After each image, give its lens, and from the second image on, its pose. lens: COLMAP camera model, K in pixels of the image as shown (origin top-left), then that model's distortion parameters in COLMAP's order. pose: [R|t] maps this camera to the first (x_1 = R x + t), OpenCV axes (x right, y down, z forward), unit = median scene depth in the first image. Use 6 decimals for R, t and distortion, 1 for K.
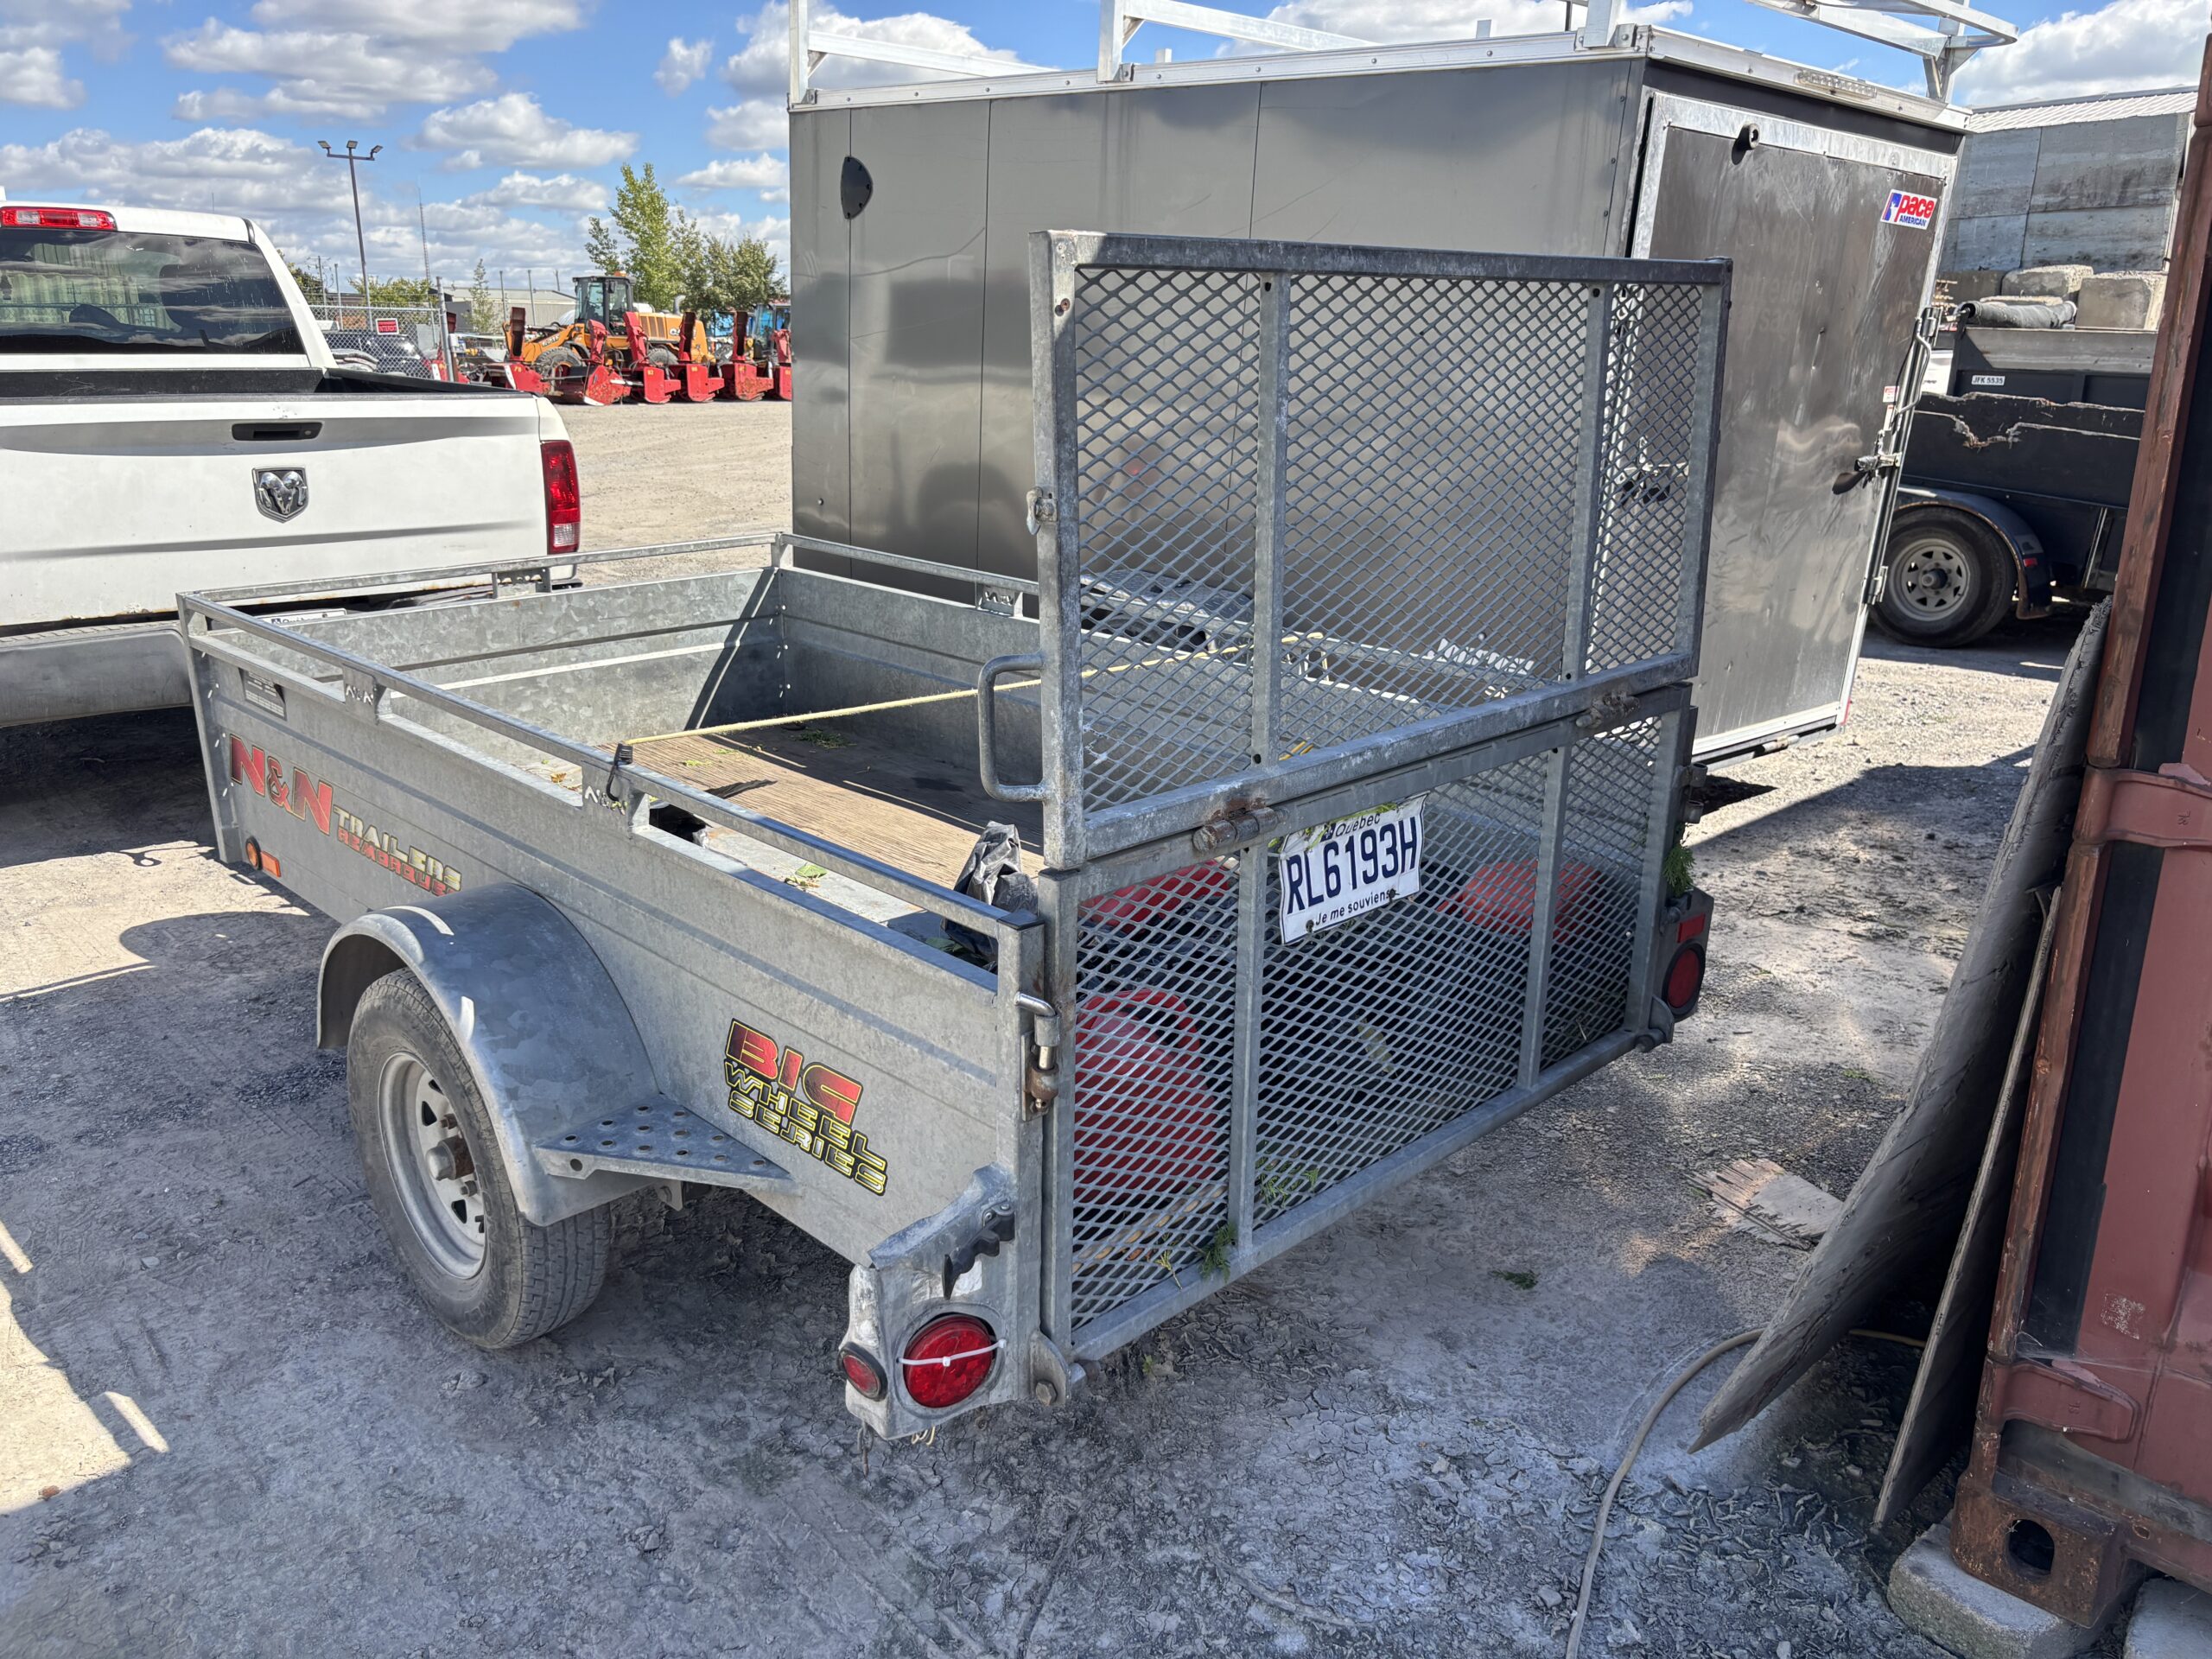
lens RADIAL K [[1709.6, 0, 1097.6], [0, 1709.6, 821.9], [0, 0, 1]] dist [0.011237, -0.006804]
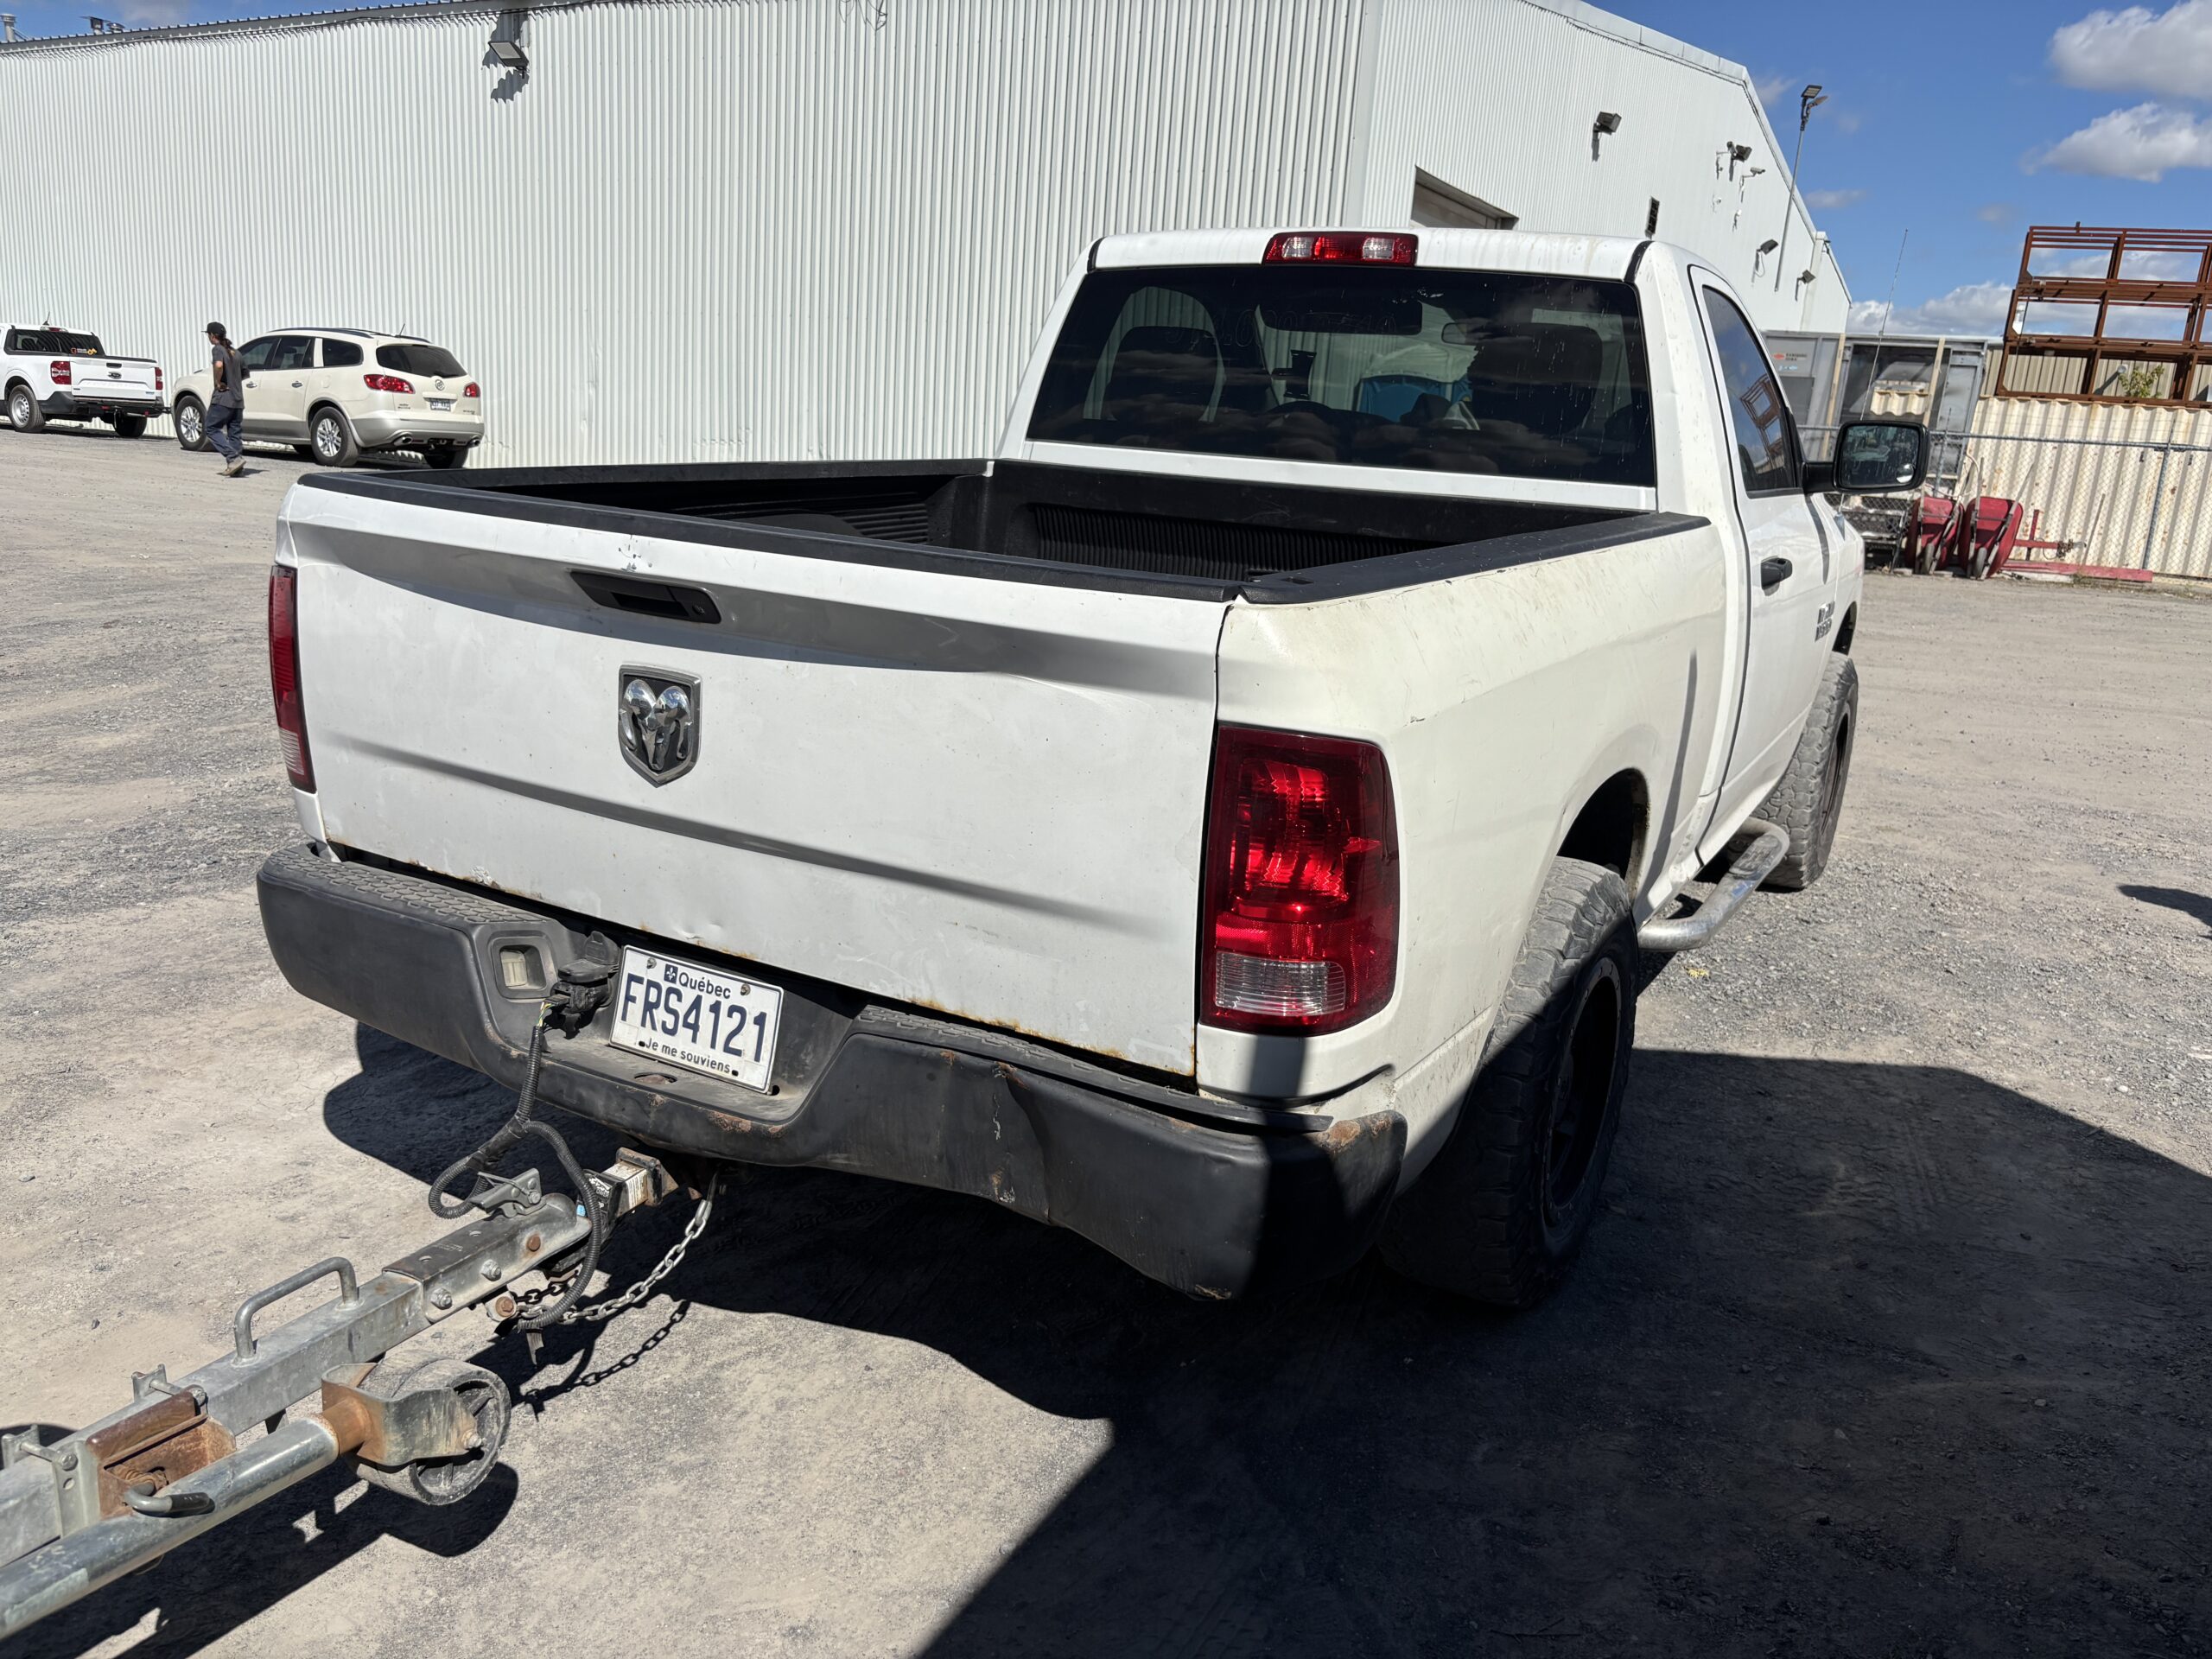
lens RADIAL K [[1709.6, 0, 1103.8], [0, 1709.6, 829.3], [0, 0, 1]] dist [0.011237, -0.006804]
pose [[0.273962, 0.231674, -0.933419, 0.002526], [-0.321827, 0.936683, 0.138027, -0.270366], [0.906296, 0.262586, 0.331175, 0.965175]]
